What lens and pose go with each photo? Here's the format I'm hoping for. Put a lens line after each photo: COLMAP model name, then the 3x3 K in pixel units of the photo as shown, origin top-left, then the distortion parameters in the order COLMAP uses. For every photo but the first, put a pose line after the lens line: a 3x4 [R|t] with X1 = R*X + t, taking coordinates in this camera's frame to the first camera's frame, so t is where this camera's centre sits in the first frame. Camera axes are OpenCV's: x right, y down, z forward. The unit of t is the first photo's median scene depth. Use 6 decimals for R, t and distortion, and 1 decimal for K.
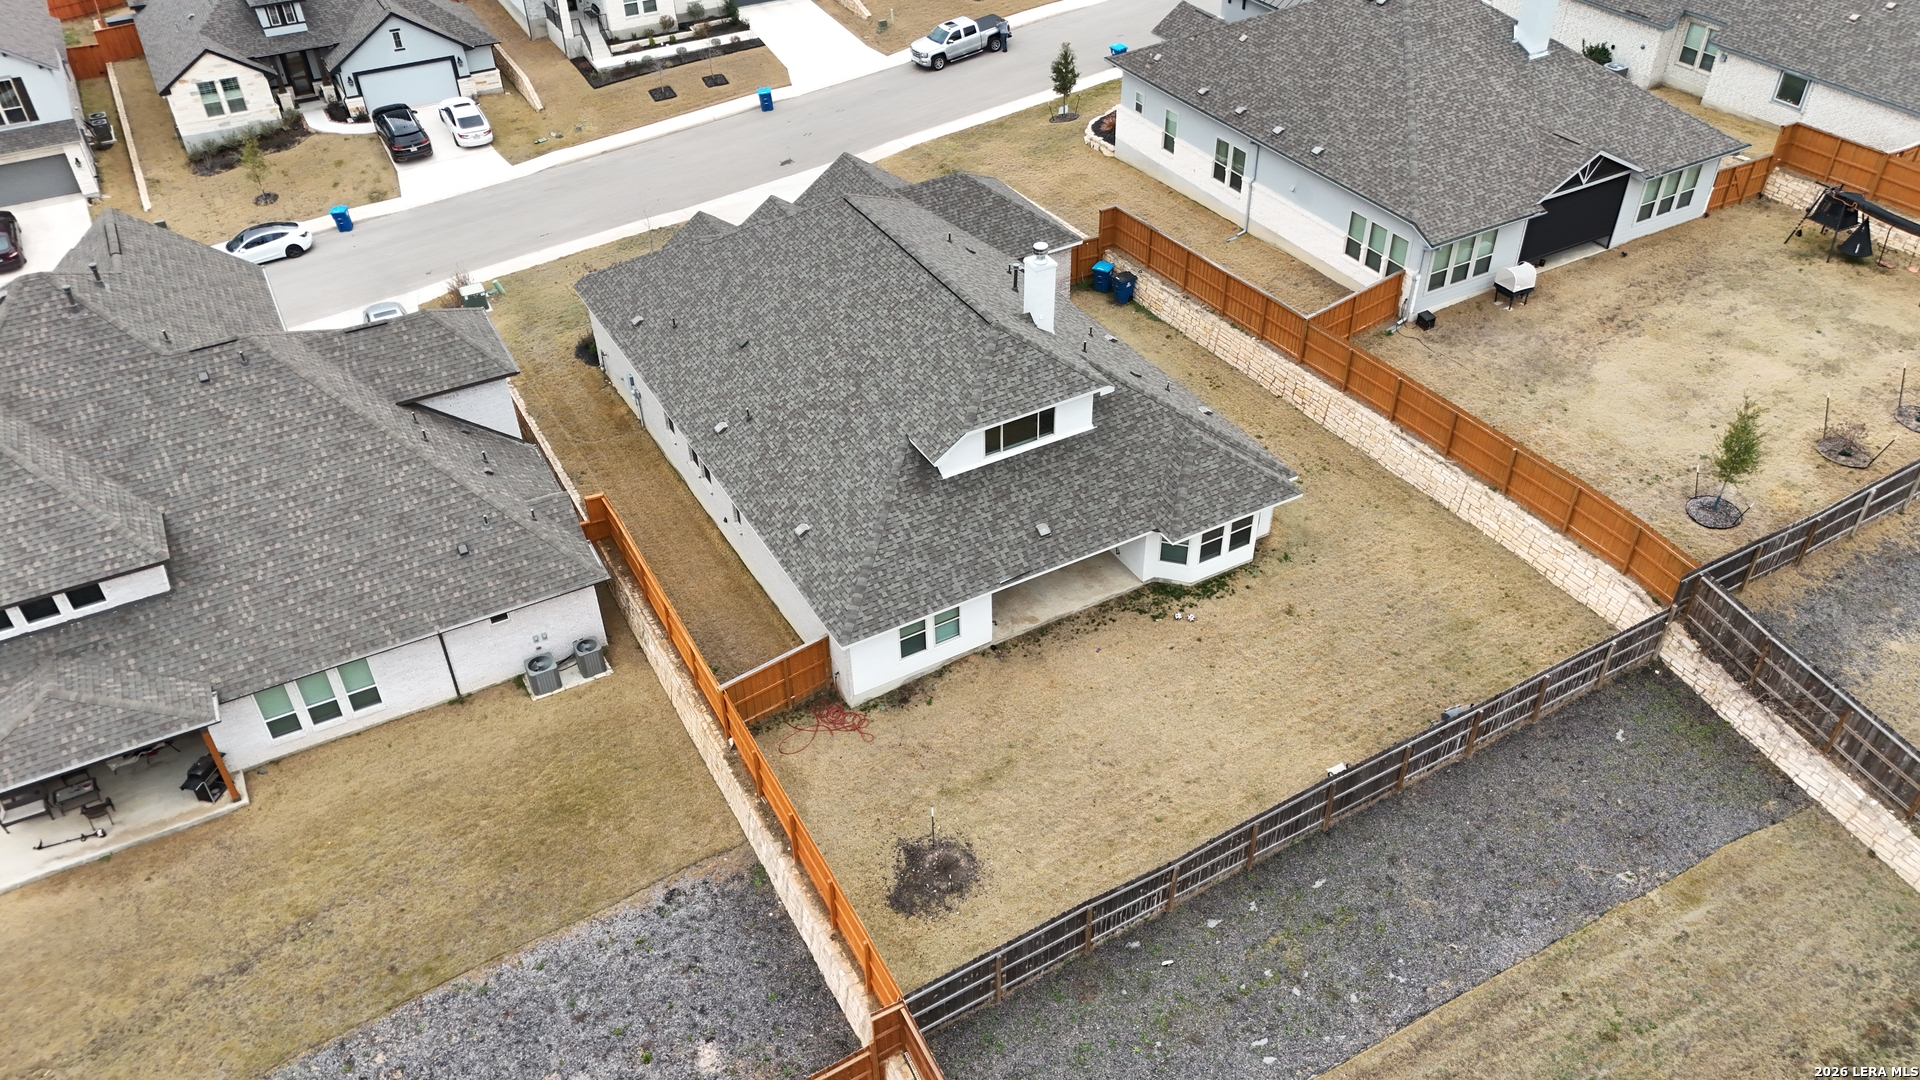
lens RADIAL K [[1382.5, 0, 959.2], [0, 1382.5, 545.0], [0, 0, 1]] dist [0.031545, -0.006794]
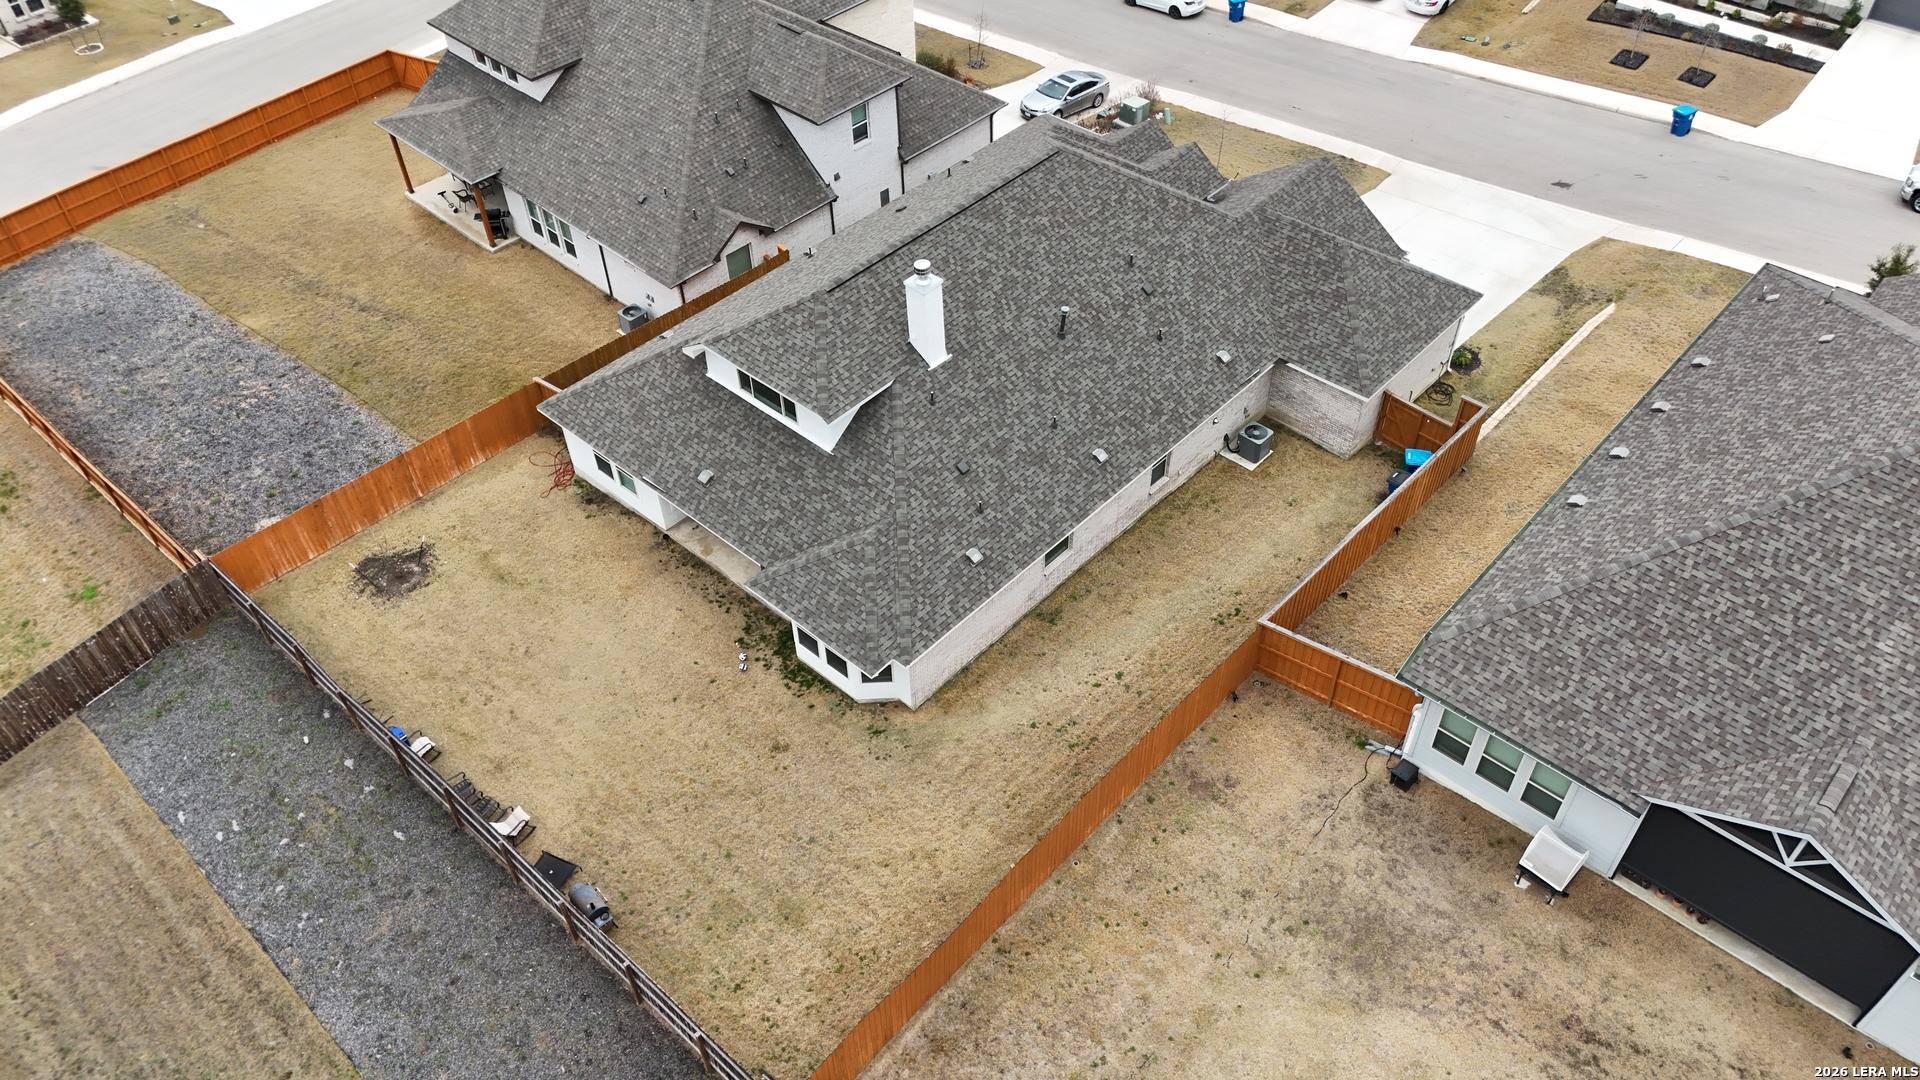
lens RADIAL K [[1382.5, 0, 959.0], [0, 1382.5, 535.3], [0, 0, 1]] dist [0.031545, -0.006794]
pose [[0.328557, 0.677774, -0.657779, 0.755832], [-0.586036, 0.692459, 0.420786, -0.476481], [0.740683, 0.247230, 0.624712, 0.506875]]
